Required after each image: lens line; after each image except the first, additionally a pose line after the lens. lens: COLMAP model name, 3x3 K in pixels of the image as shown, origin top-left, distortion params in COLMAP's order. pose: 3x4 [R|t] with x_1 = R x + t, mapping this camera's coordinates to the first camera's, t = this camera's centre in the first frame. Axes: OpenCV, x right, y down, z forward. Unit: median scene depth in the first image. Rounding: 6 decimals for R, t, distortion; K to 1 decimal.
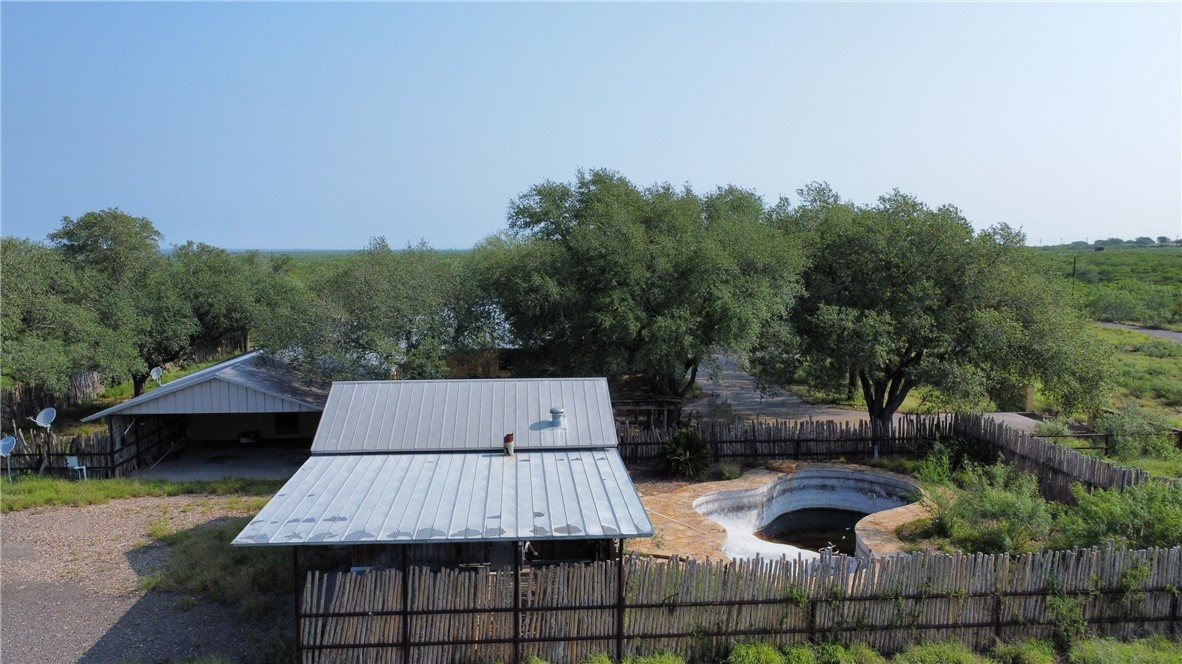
lens RADIAL K [[877.4, 0, 589.0], [0, 877.4, 348.0], [0, 0, 1]] dist [-0.000901, 0.001383]
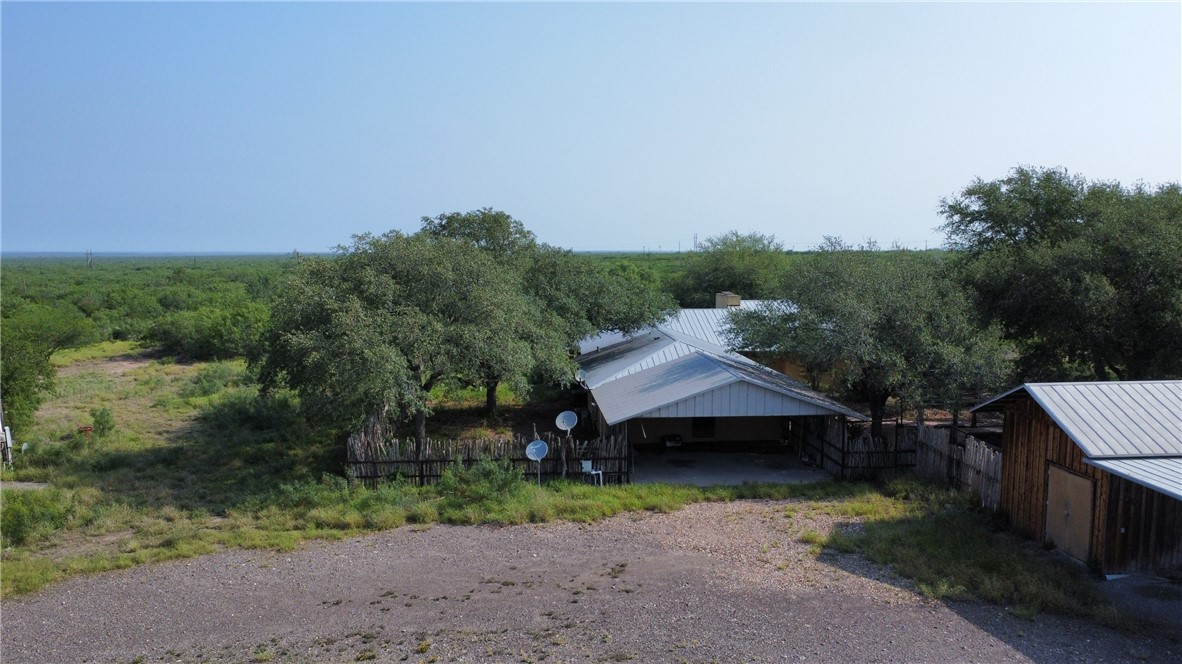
lens RADIAL K [[877.4, 0, 589.0], [0, 877.4, 348.0], [0, 0, 1]] dist [-0.000901, 0.001383]
pose [[0.999833, -0.001867, 0.018168, -0.600847], [0.001931, 0.999992, -0.003515, 0.001856], [-0.018162, 0.003549, 0.999829, 0.027326]]
